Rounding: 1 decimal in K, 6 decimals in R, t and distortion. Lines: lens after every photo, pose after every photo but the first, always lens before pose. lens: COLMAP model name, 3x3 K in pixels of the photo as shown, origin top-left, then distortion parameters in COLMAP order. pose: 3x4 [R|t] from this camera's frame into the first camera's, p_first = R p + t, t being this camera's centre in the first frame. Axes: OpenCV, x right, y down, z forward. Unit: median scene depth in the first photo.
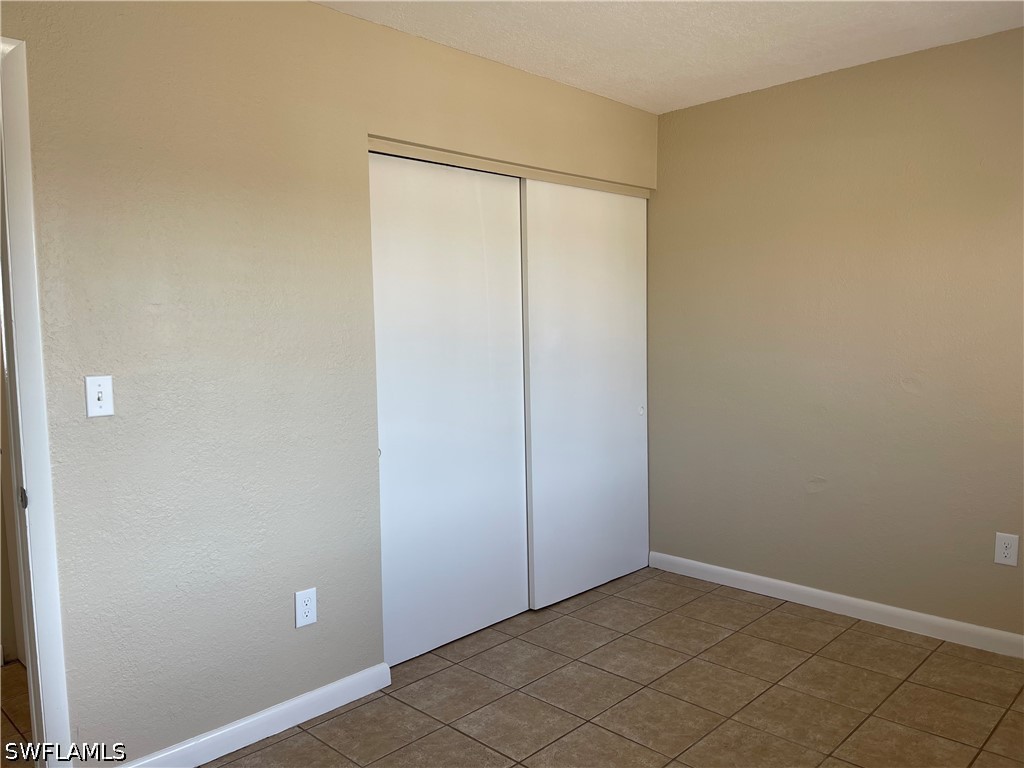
lens RADIAL K [[777.4, 0, 512.8], [0, 777.4, 385.6], [0, 0, 1]] dist [0.056190, -0.078382]
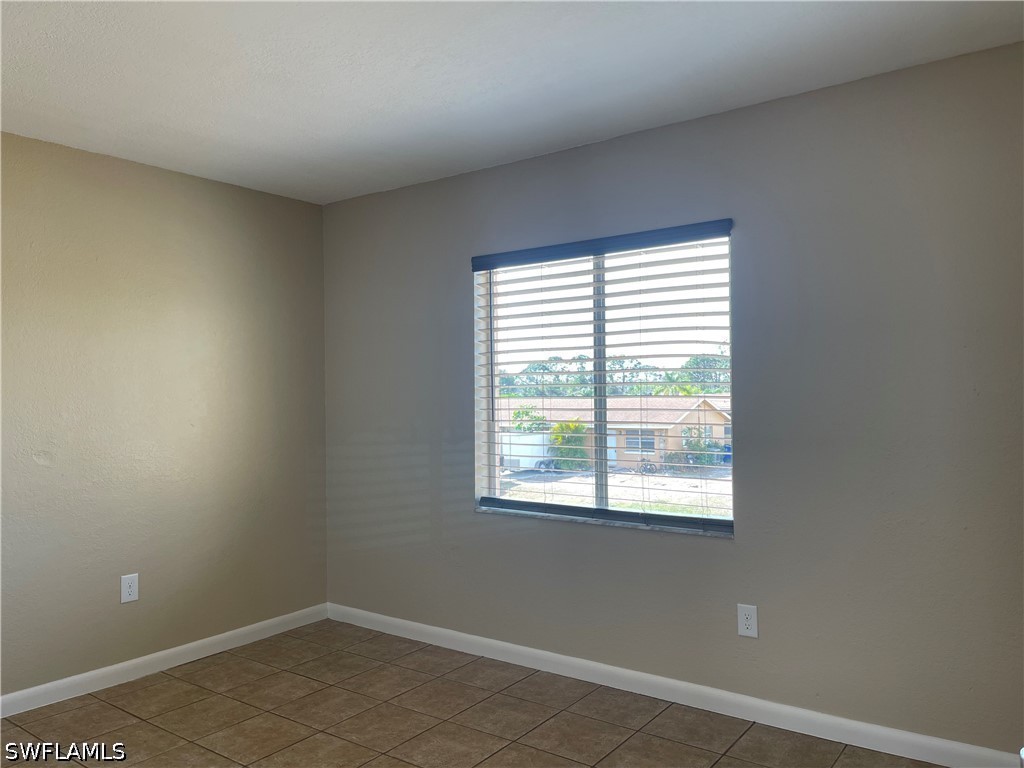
lens RADIAL K [[777.4, 0, 506.3], [0, 777.4, 388.8], [0, 0, 1]] dist [0.056190, -0.078382]
pose [[-0.134905, 0.032919, 0.990312, -0.629959], [0.094163, 0.995351, -0.020259, -0.012934], [-0.986374, 0.090517, -0.137378, 0.579697]]
